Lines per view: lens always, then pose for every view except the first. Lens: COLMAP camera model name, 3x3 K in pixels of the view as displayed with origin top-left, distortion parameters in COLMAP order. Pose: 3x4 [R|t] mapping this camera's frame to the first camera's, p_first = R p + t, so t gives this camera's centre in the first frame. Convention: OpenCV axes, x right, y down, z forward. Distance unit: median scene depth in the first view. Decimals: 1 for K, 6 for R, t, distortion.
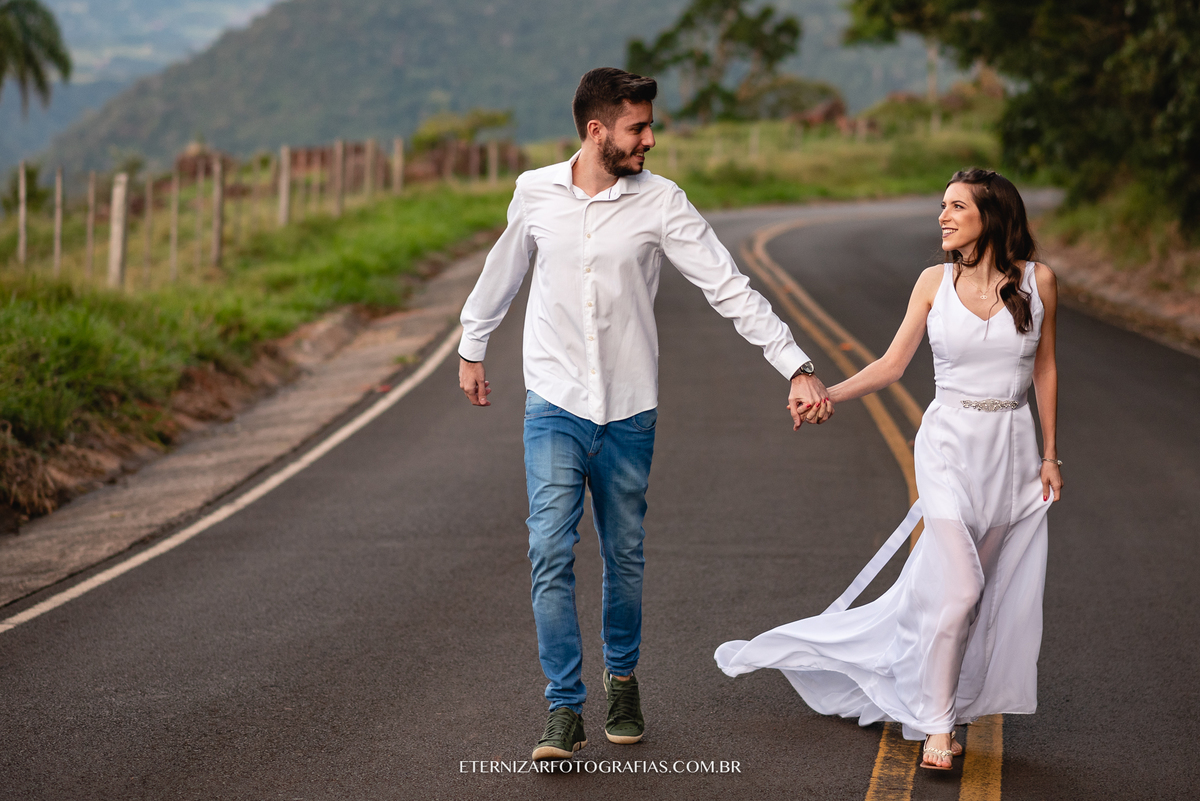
lens RADIAL K [[2831.8, 0, 592.2], [0, 2831.8, 397.8], [0, 0, 1]] dist [0.039747, 0.000000]
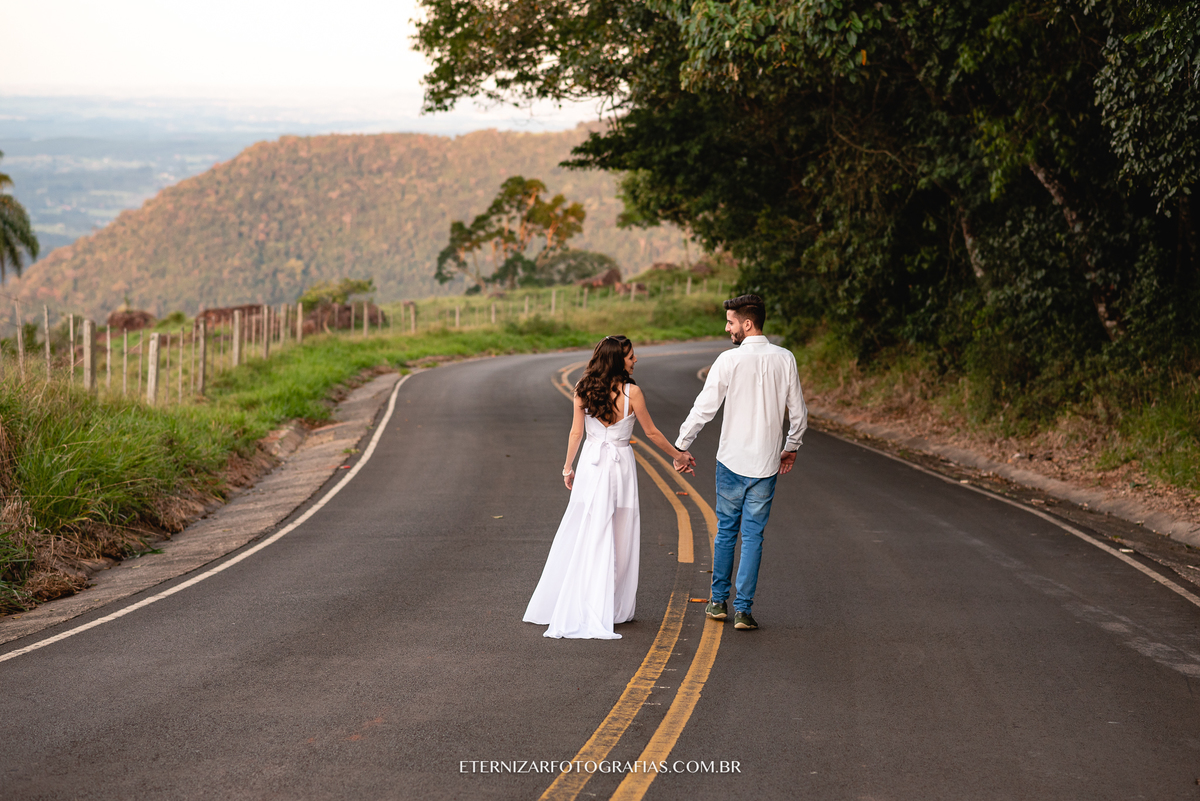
lens RADIAL K [[2831.8, 0, 601.7], [0, 2831.8, 399.8], [0, 0, 1]] dist [0.039747, 0.000000]
pose [[0.995956, -0.007325, 0.089540, -0.051615], [0.011751, 0.998729, -0.049004, 0.027165], [-0.089067, 0.049858, 0.994777, -0.415556]]
